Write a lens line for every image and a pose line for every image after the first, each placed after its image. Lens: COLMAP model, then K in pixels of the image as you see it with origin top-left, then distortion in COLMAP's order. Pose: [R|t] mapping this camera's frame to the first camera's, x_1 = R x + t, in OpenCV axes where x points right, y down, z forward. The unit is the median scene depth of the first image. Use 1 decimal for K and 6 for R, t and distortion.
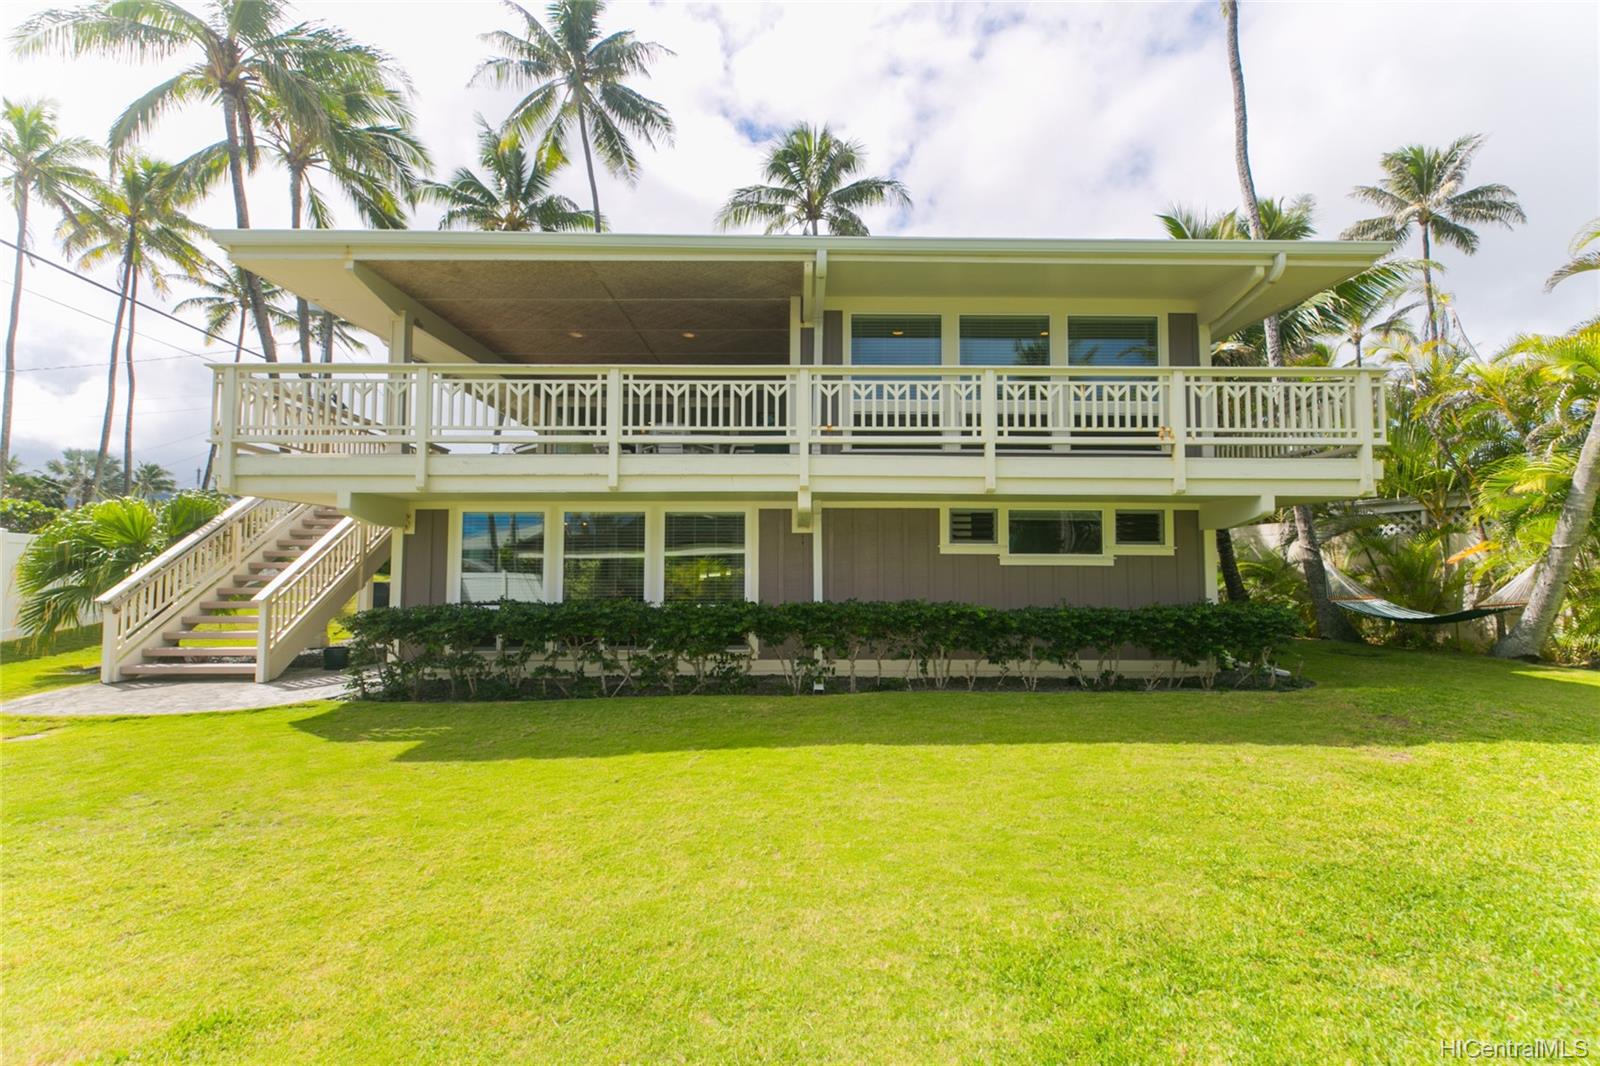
lens RADIAL K [[611.3, 0, 803.1], [0, 611.3, 556.2], [0, 0, 1]] dist [-0.001149, -0.000027]
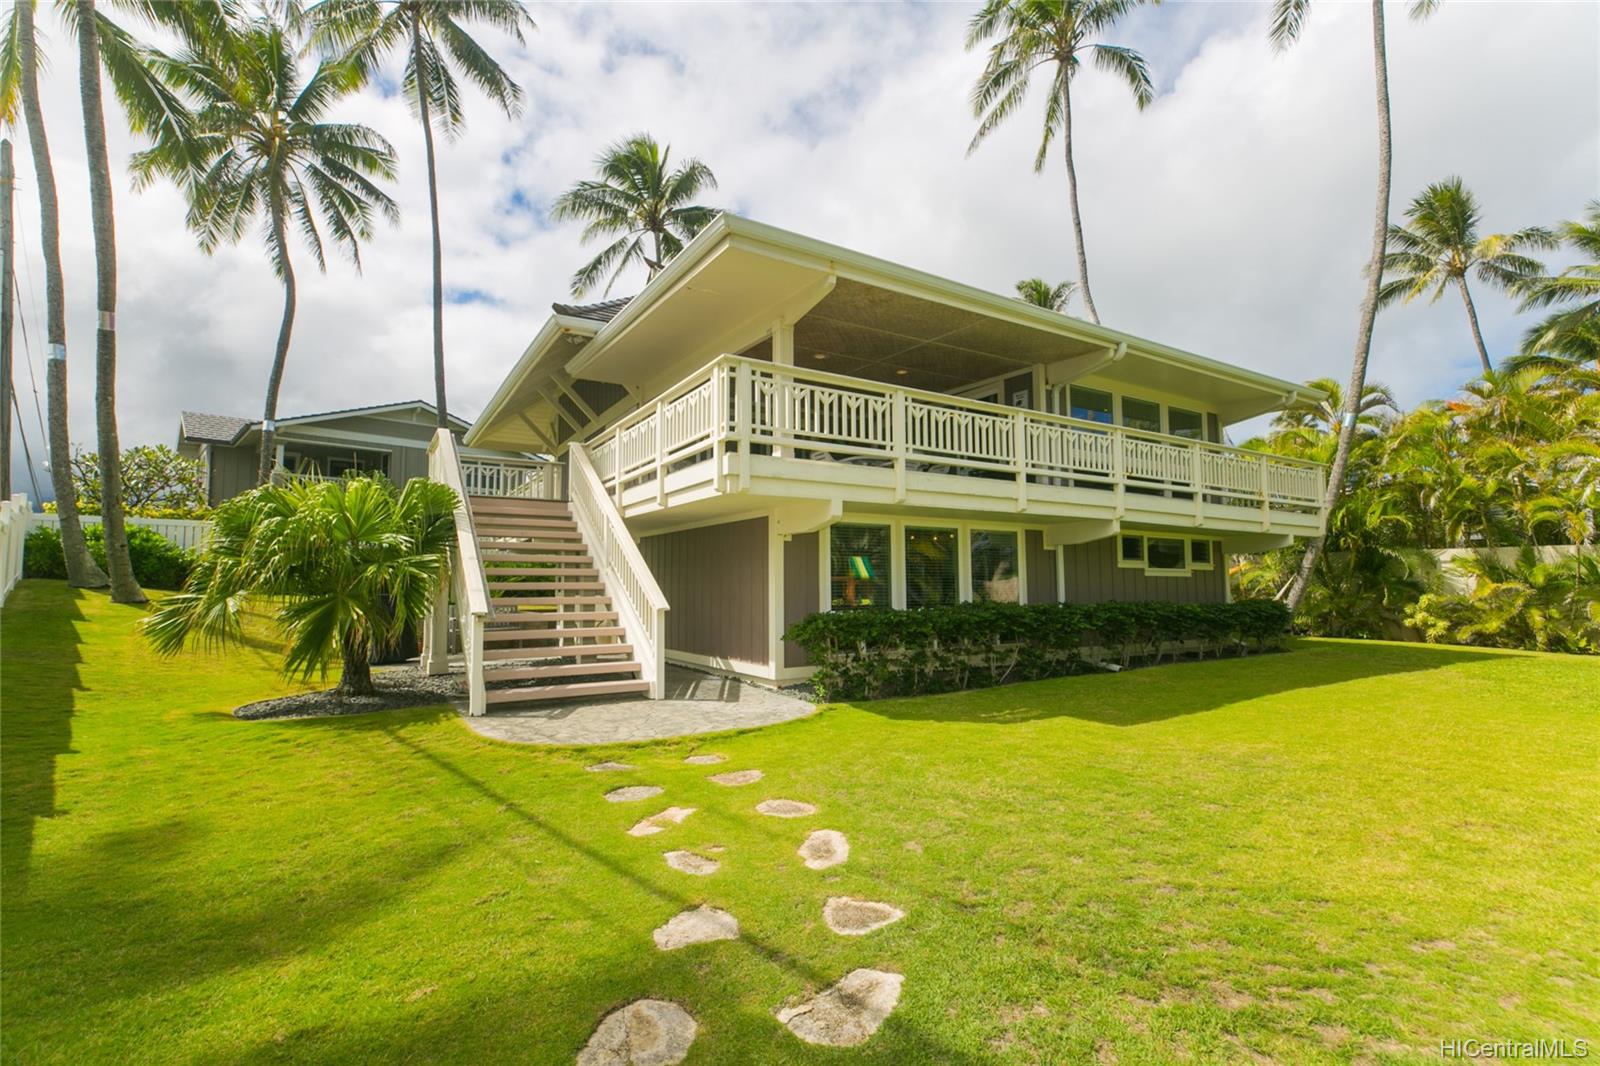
lens RADIAL K [[726.2, 0, 800.0], [0, 726.2, 533.0], [0, 0, 1]] dist [0.002570, 0.000051]
pose [[0.864243, 0.038679, 0.501586, -1.085695], [-0.021471, 0.998967, -0.040039, 0.000943], [-0.502617, 0.023834, 0.864181, -0.017557]]
